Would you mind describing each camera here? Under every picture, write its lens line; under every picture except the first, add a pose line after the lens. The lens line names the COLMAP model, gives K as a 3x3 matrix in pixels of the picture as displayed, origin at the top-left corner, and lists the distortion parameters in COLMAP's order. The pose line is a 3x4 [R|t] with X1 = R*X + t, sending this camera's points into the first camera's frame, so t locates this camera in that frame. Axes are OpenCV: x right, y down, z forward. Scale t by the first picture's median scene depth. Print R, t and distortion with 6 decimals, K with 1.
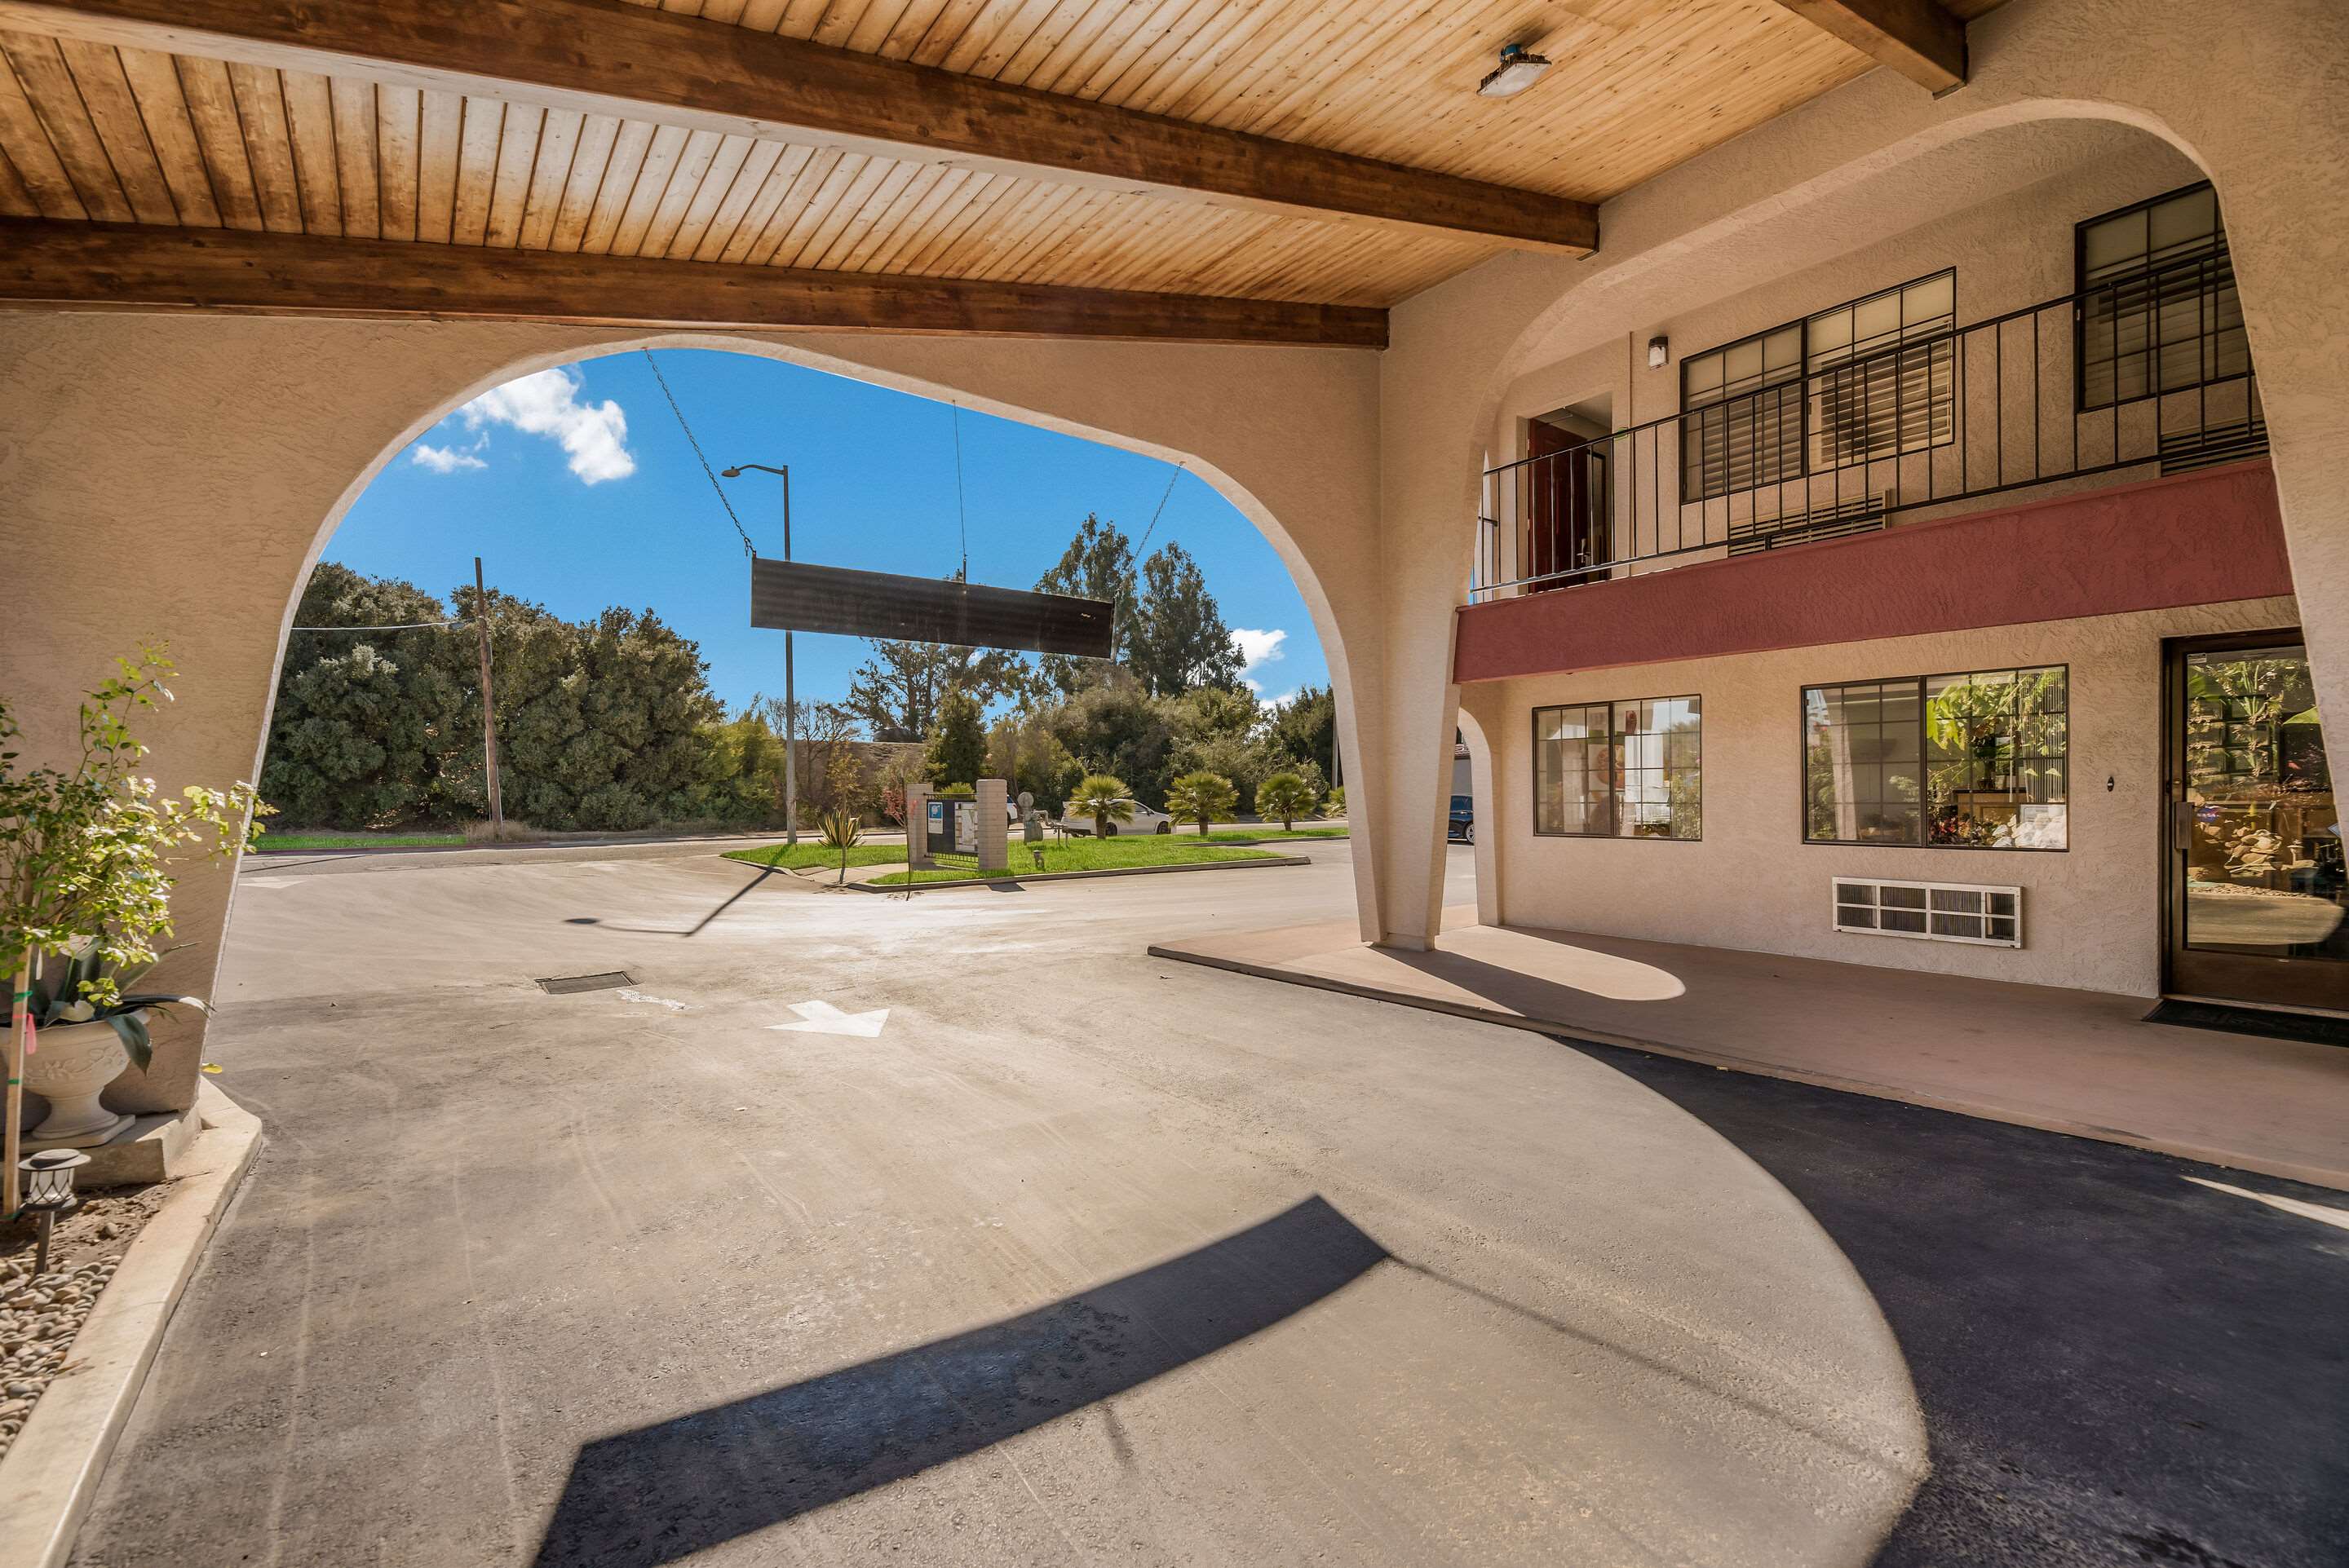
lens RADIAL K [[968.2, 0, 1174.5], [0, 968.2, 784.0], [0, 0, 1]] dist [0.000426, -0.000048]
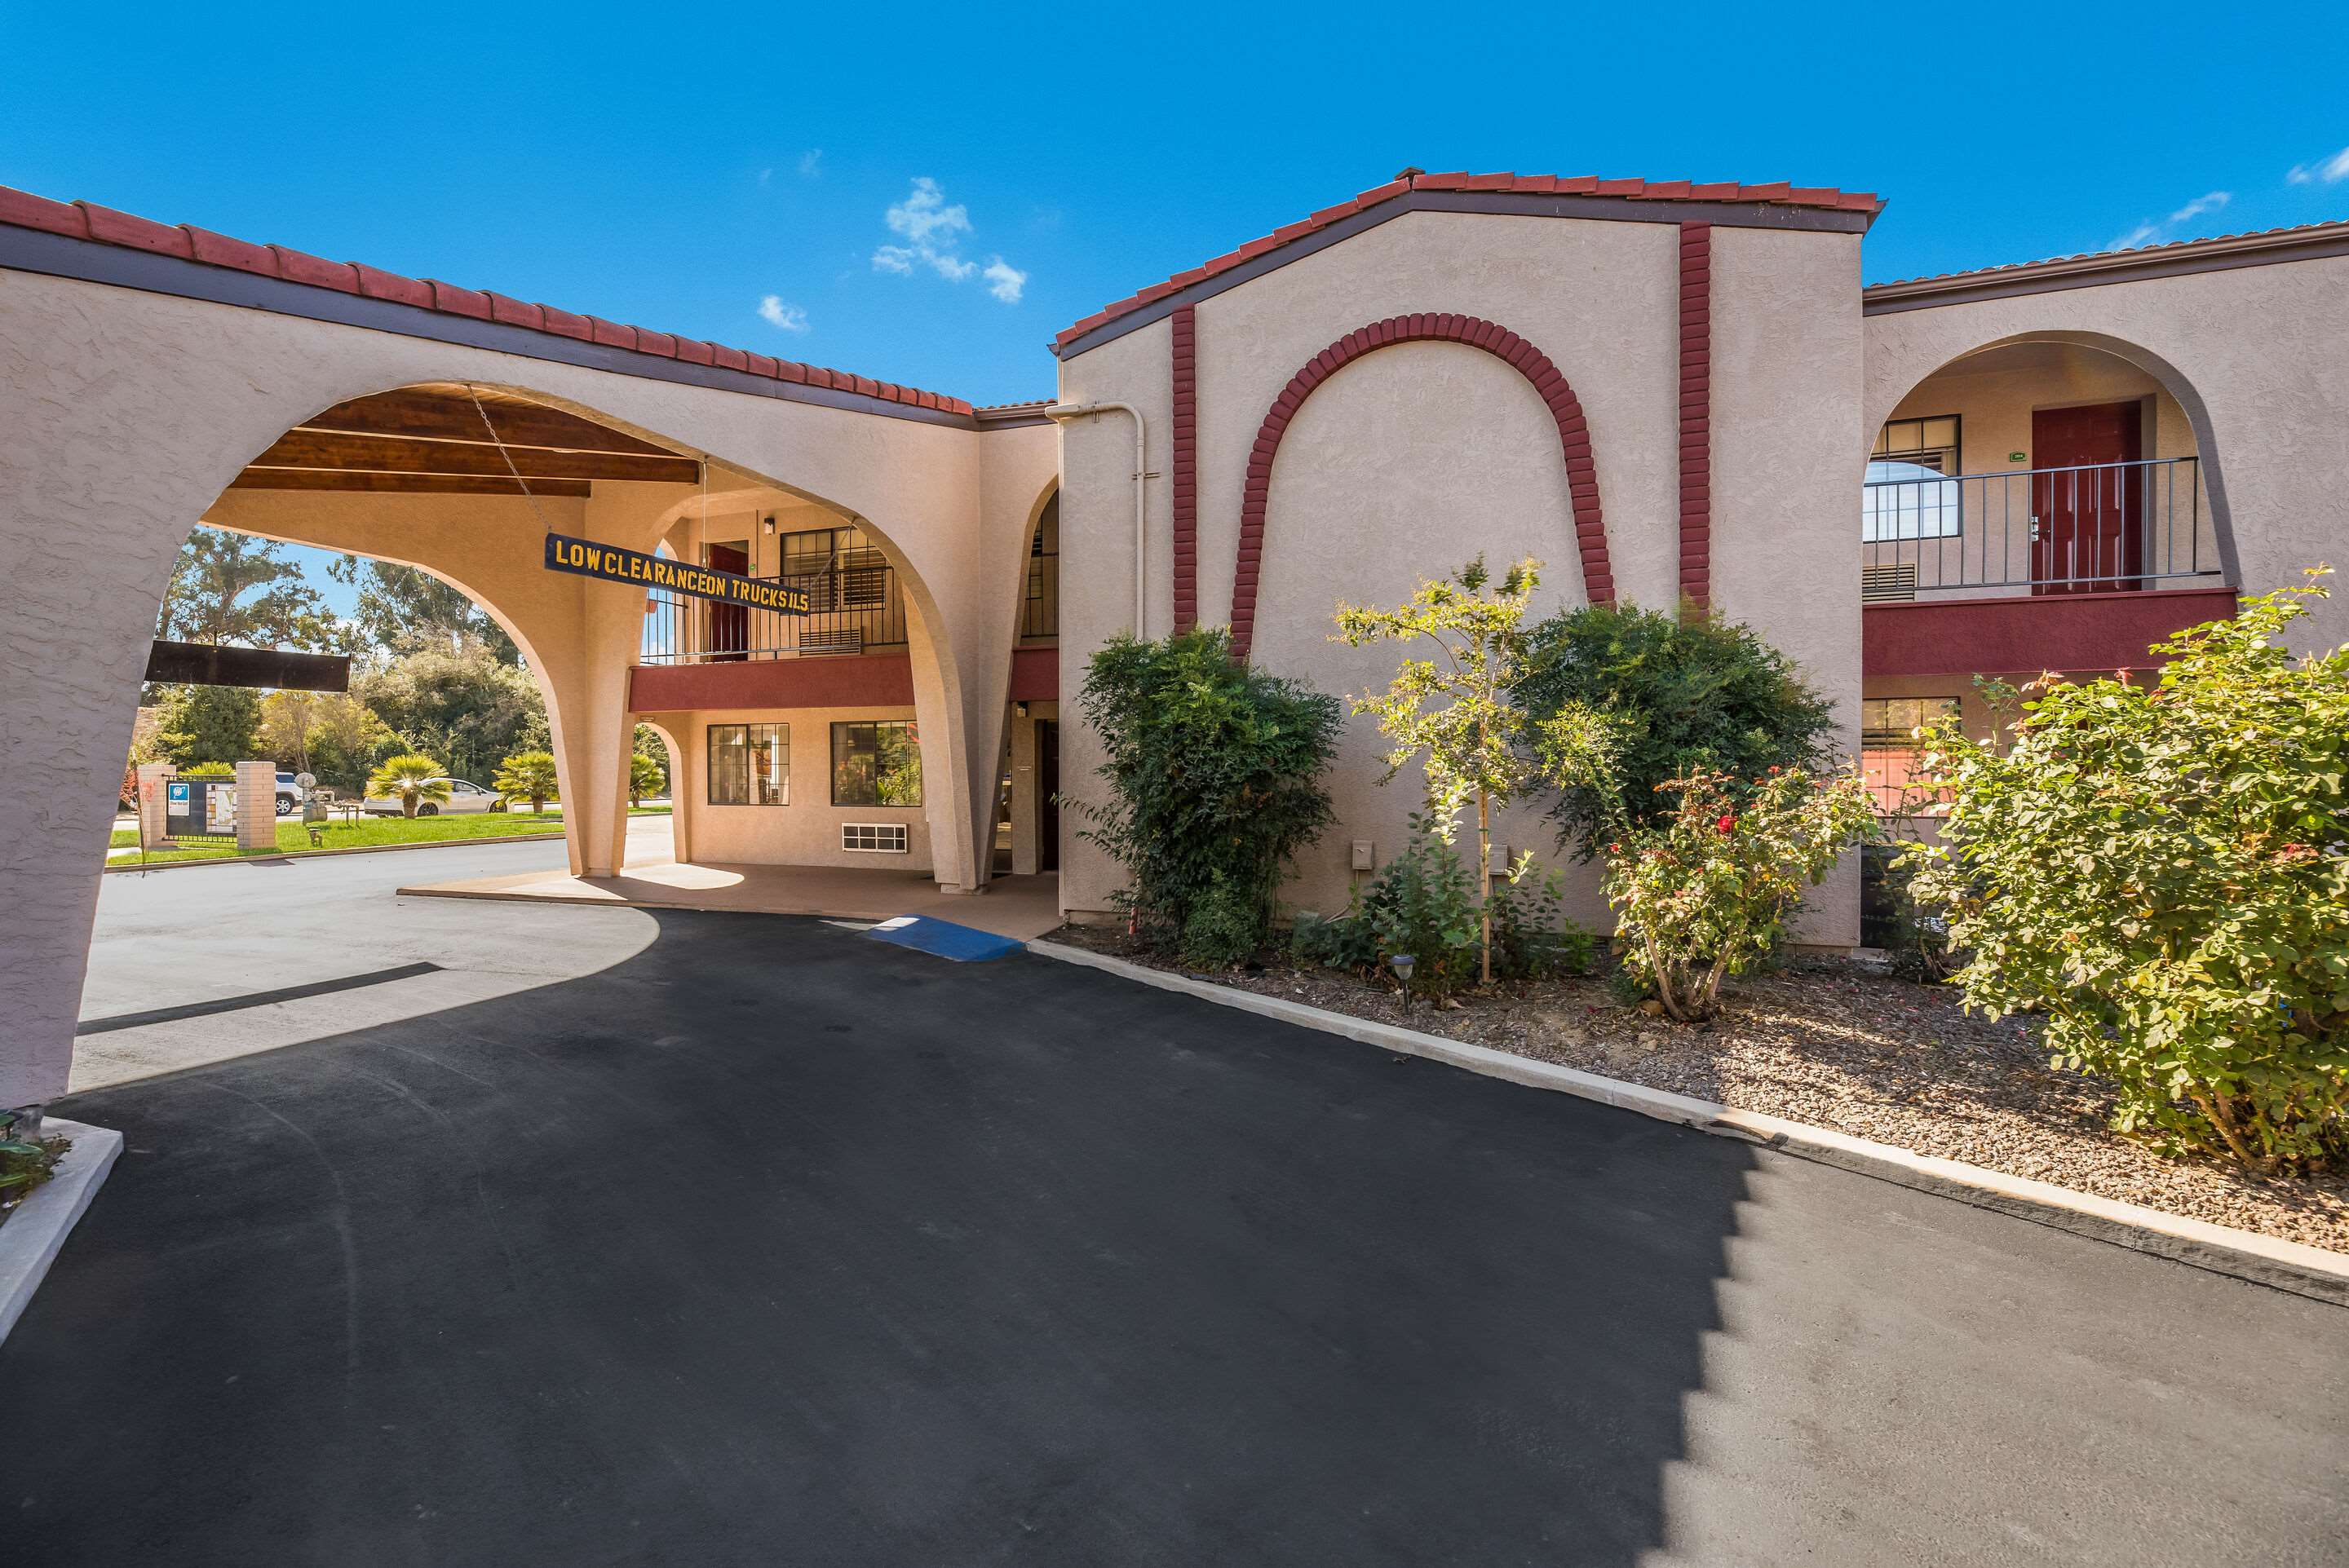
lens RADIAL K [[946.4, 0, 1179.2], [0, 946.4, 754.6], [0, 0, 1]] dist [0.000384, -0.003448]
pose [[0.838432, 0.011875, 0.544877, 0.067965], [-0.008253, 0.999925, -0.009093, -0.008654], [-0.544944, 0.003127, 0.838467, -0.293258]]
